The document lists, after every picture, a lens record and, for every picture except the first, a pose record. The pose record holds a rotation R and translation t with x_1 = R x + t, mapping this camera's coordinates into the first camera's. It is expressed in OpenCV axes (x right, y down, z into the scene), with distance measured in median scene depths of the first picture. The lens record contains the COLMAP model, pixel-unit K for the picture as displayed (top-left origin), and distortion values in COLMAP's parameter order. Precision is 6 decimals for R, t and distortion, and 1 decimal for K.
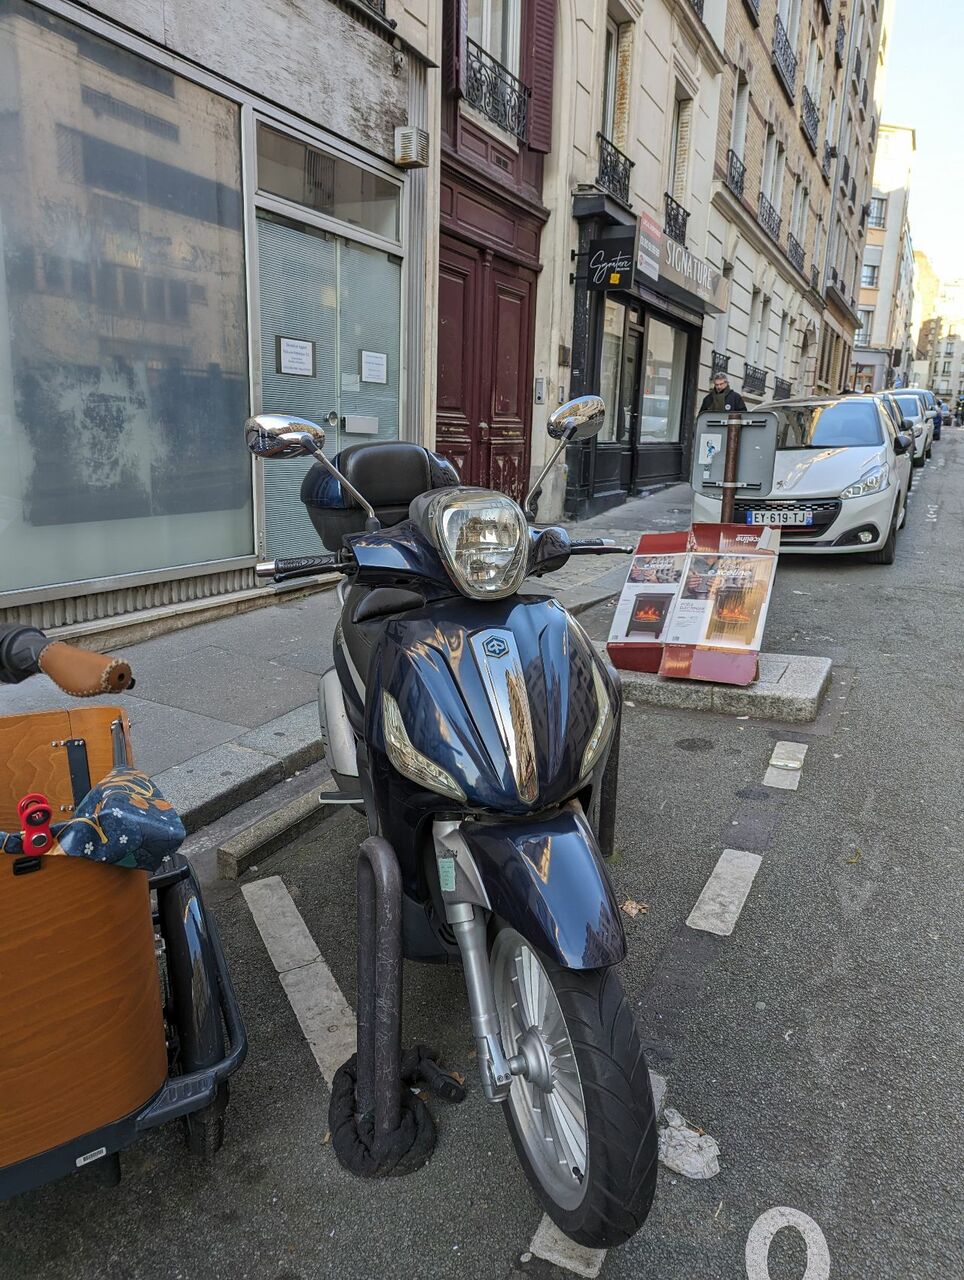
lens RADIAL K [[884.5, 0, 474.2], [0, 884.5, 633.4], [0, 0, 1]] dist [0.077734, -0.073739]
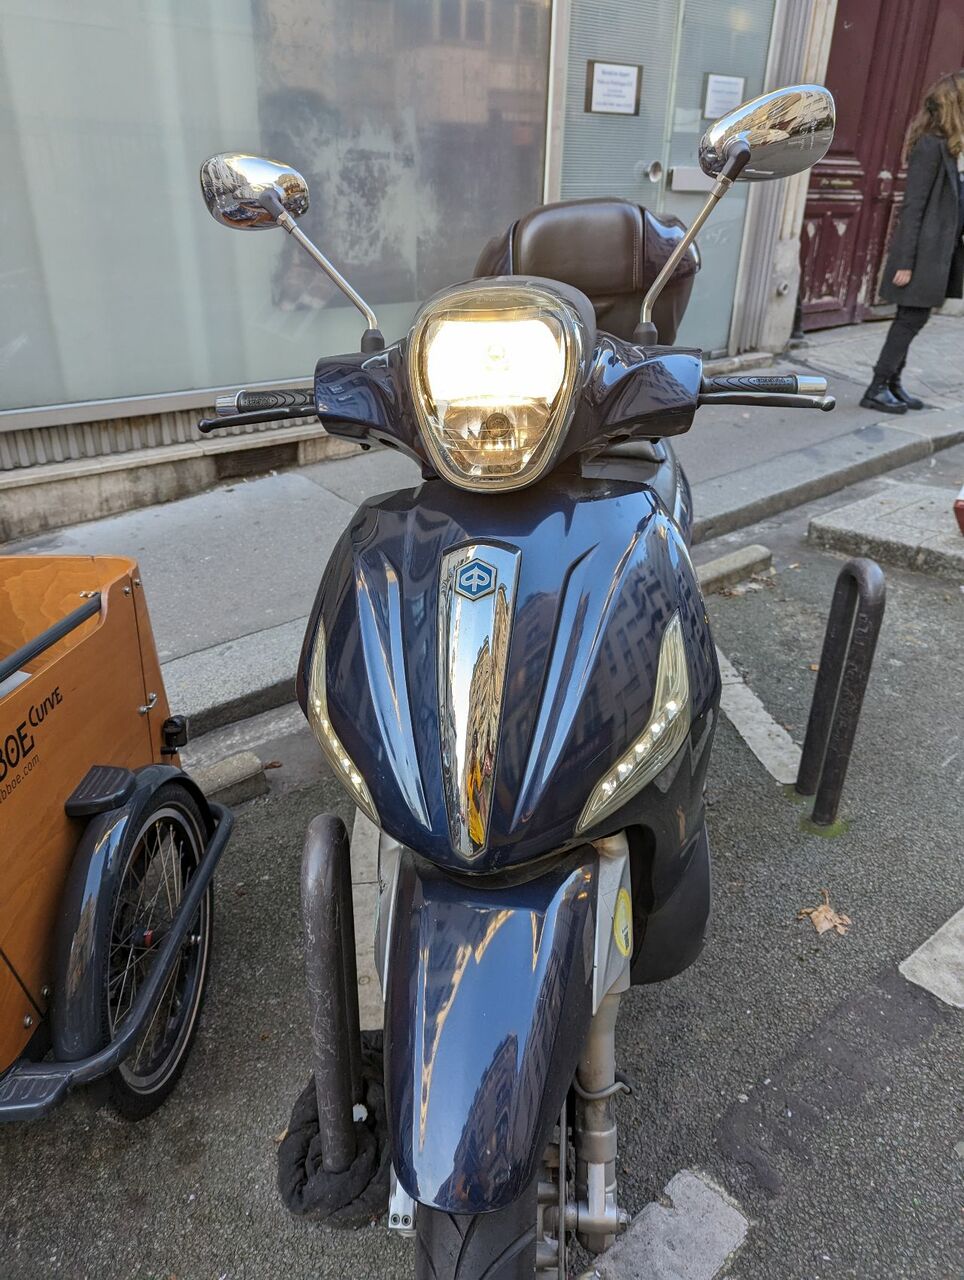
lens RADIAL K [[893.3, 0, 463.2], [0, 893.3, 639.3], [0, 0, 1]] dist [0.080167, -0.085581]
pose [[0.910490, 0.162876, -0.380105, 0.081905], [-0.071019, 0.967099, 0.244288, -0.029688], [0.407388, -0.195427, 0.892100, 0.158133]]
